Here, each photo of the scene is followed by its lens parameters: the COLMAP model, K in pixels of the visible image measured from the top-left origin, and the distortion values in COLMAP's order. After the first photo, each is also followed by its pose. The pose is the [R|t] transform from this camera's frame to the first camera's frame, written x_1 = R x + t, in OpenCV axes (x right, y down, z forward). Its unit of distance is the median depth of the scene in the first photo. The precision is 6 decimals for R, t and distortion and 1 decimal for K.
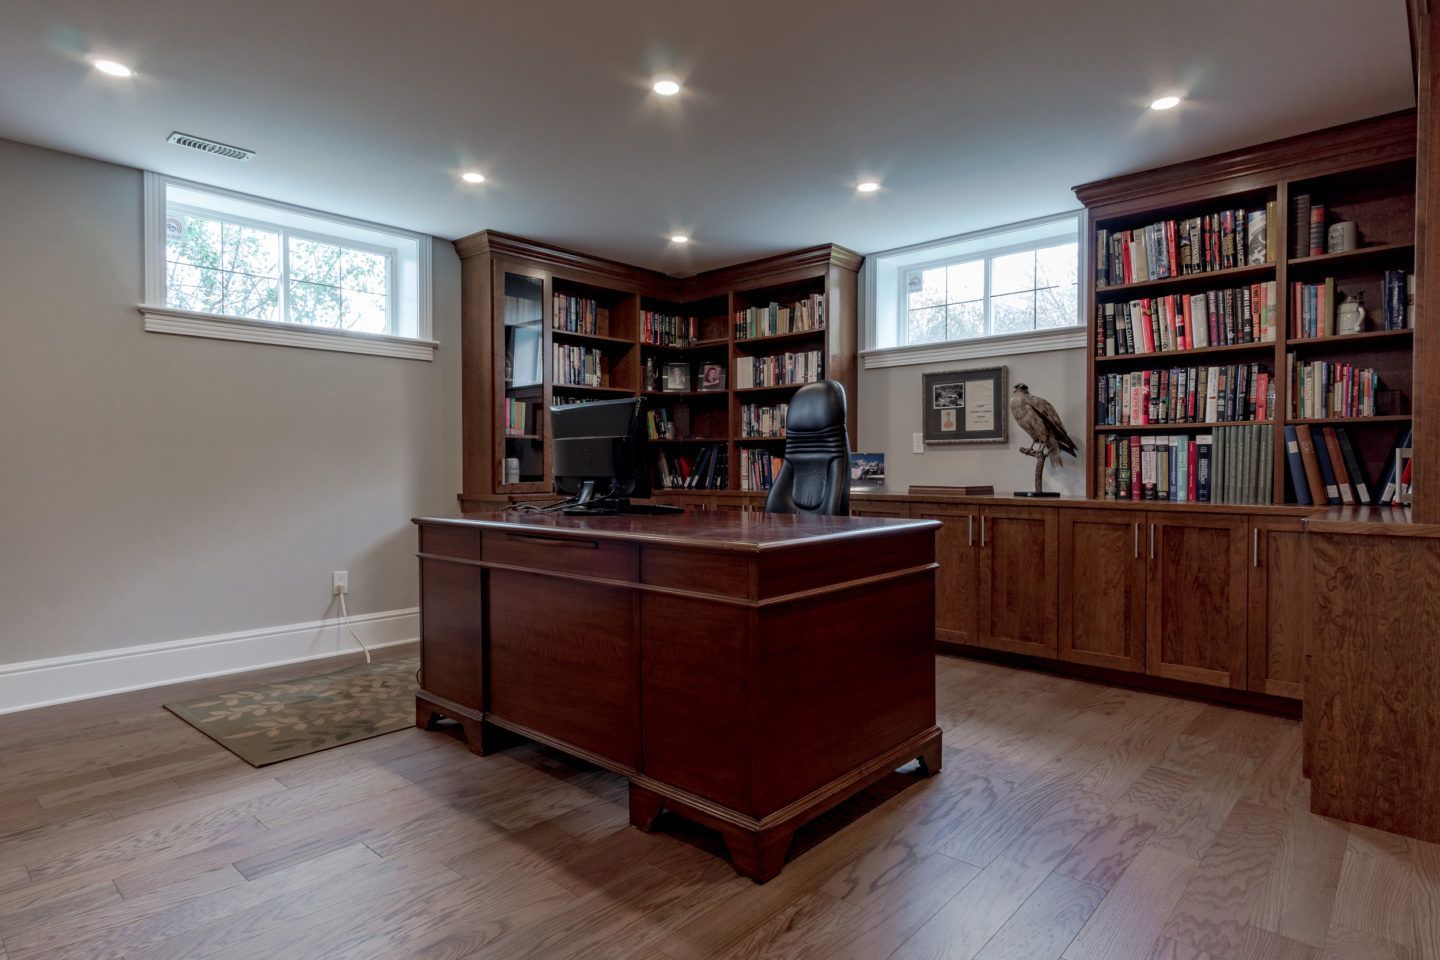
lens RADIAL K [[777.6, 0, 720.0], [0, 777.6, 480.0], [0, 0, 1]] dist [0.001593, 0.000608]
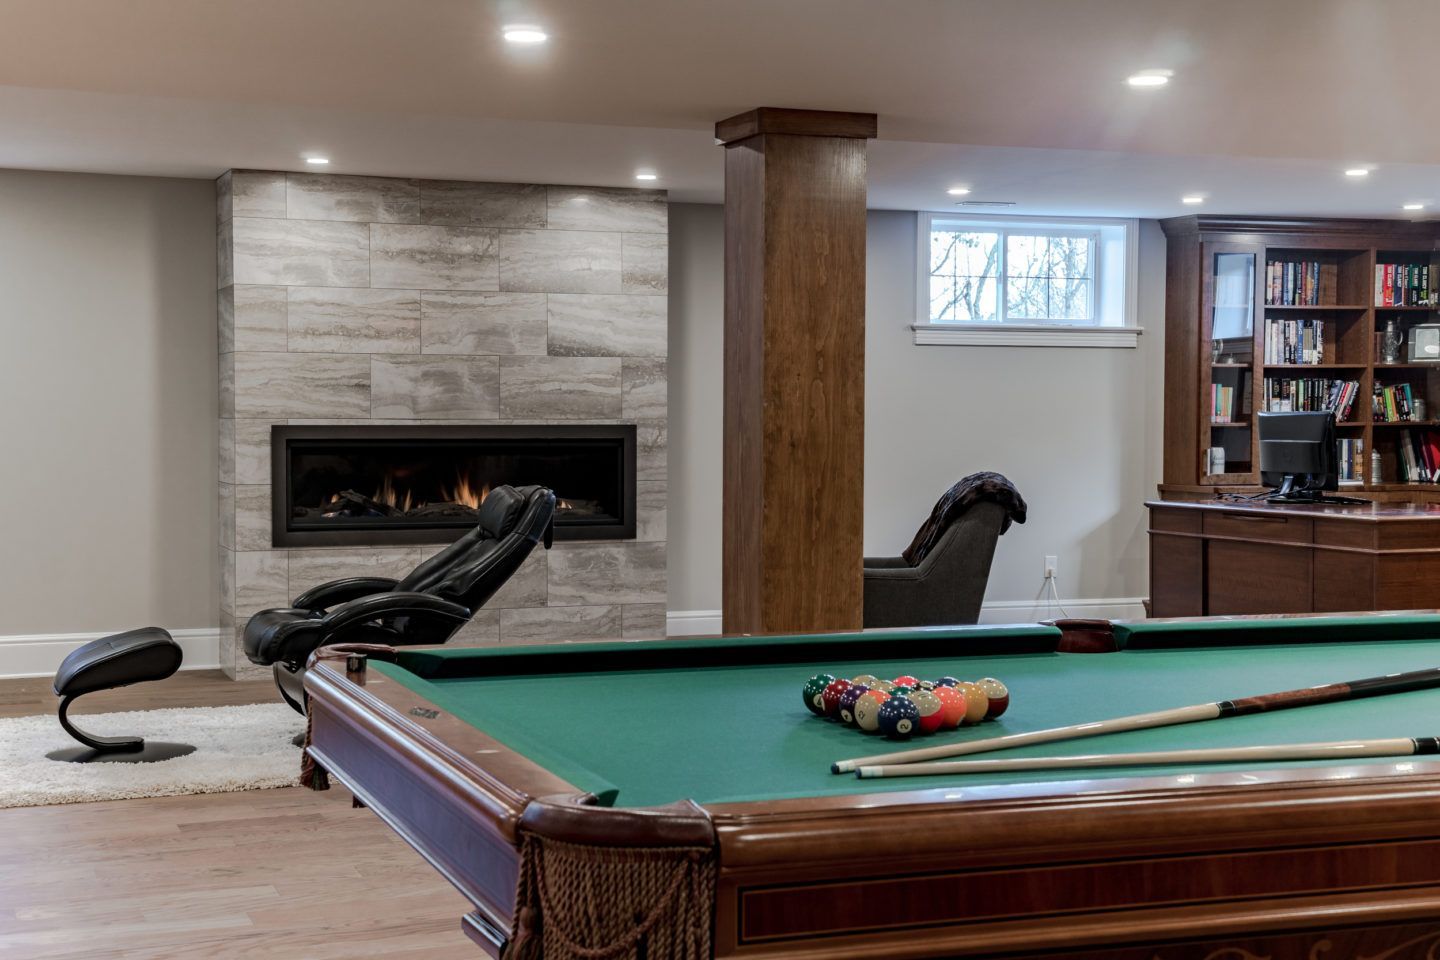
lens RADIAL K [[2070.1, 0, 720.0], [0, 2070.1, 480.0], [0, 0, 1]] dist [0.191947, -0.018386]
pose [[0.890437, 0.019155, -0.454703, 0.386011], [-0.012674, 0.999770, 0.017298, -0.027553], [0.454930, -0.009640, 0.890475, -1.691453]]
